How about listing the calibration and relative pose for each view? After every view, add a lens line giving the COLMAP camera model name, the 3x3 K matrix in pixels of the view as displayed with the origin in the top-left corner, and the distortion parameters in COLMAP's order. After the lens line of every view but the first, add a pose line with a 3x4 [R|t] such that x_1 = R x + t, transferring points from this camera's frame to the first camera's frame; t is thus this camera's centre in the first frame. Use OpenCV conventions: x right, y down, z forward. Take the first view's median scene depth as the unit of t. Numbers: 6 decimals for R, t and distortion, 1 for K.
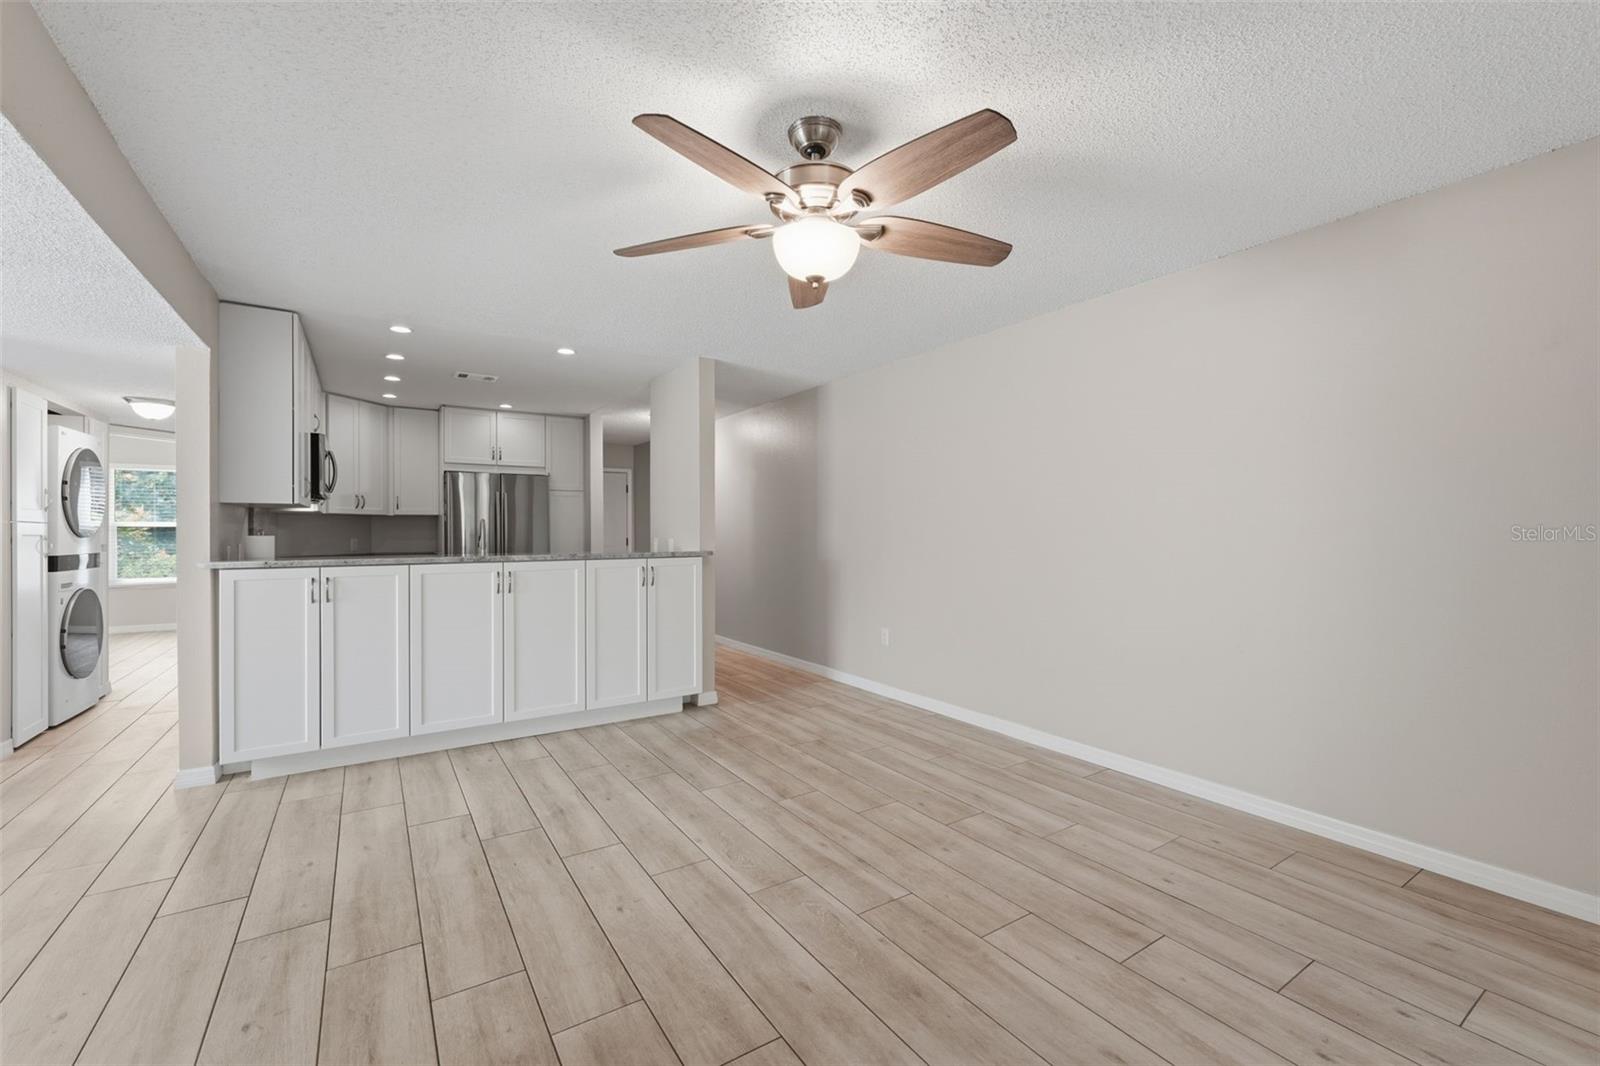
lens RADIAL K [[665.1, 0, 800.5], [0, 665.1, 534.9], [0, 0, 1]] dist [-0.001129, 0.000087]
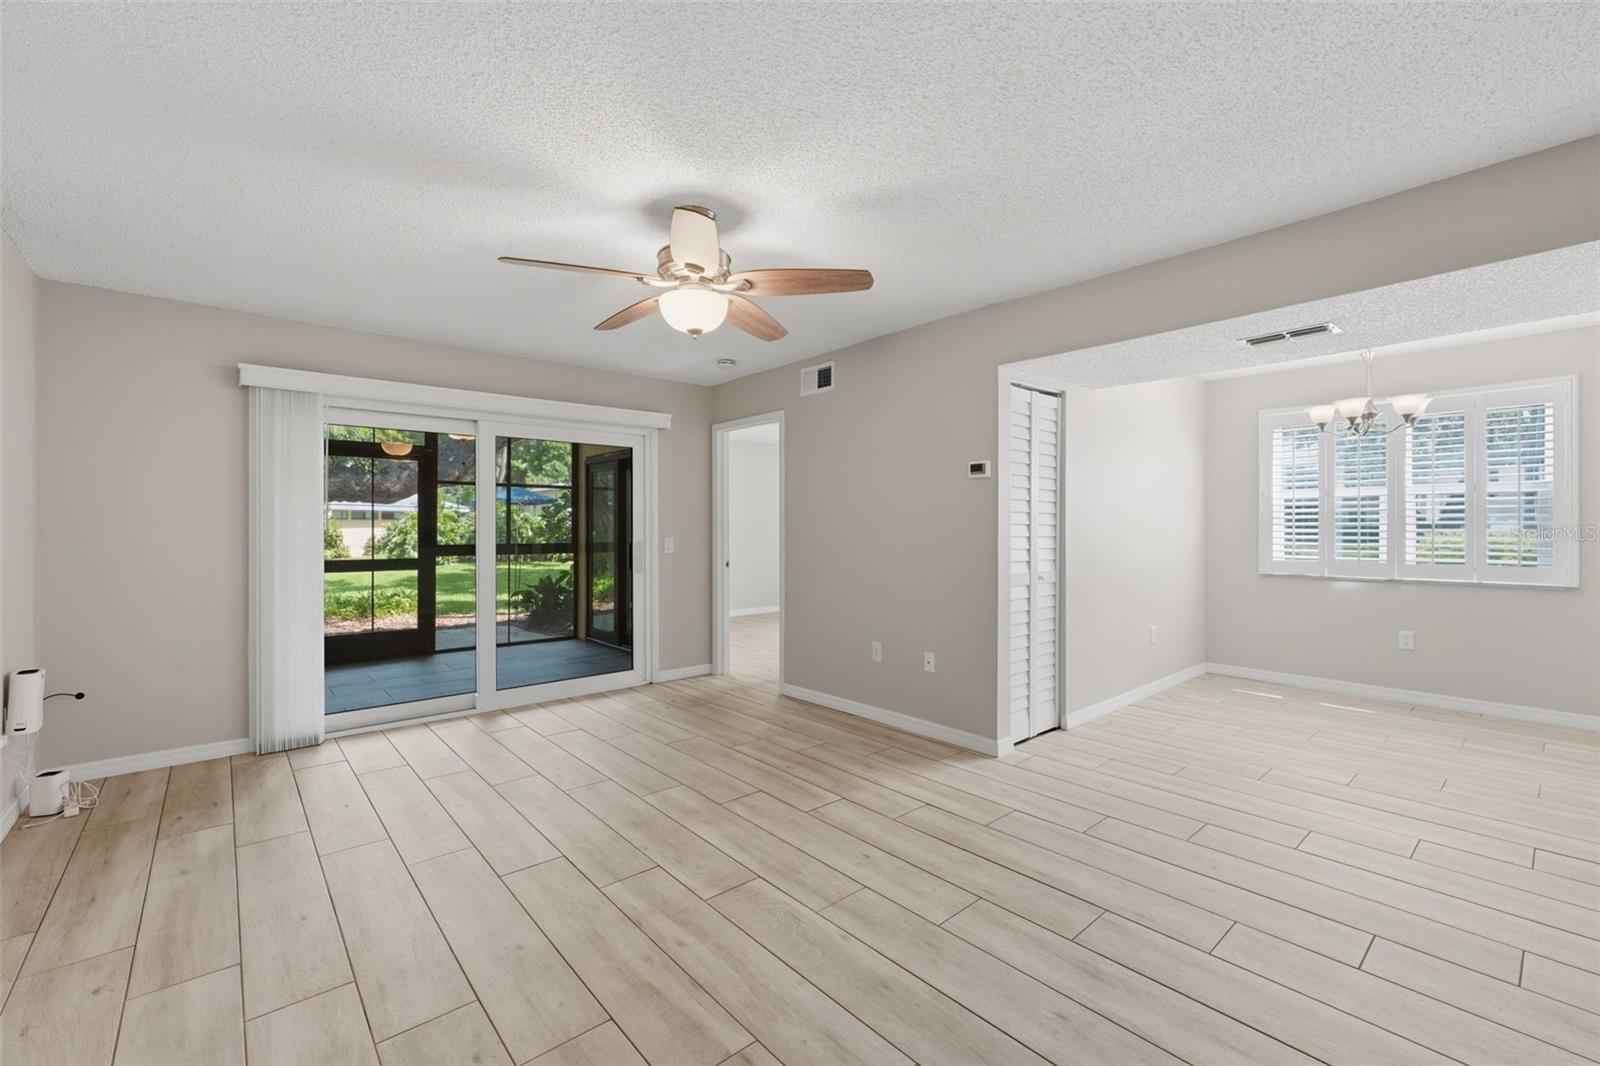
lens RADIAL K [[665.1, 0, 803.4], [0, 665.1, 529.7], [0, 0, 1]] dist [-0.001129, 0.000087]
pose [[-0.990098, 0.006084, -0.140248, -0.002150], [0.005419, 0.999972, 0.005126, -0.012763], [0.140275, 0.004315, -0.990103, 1.894688]]
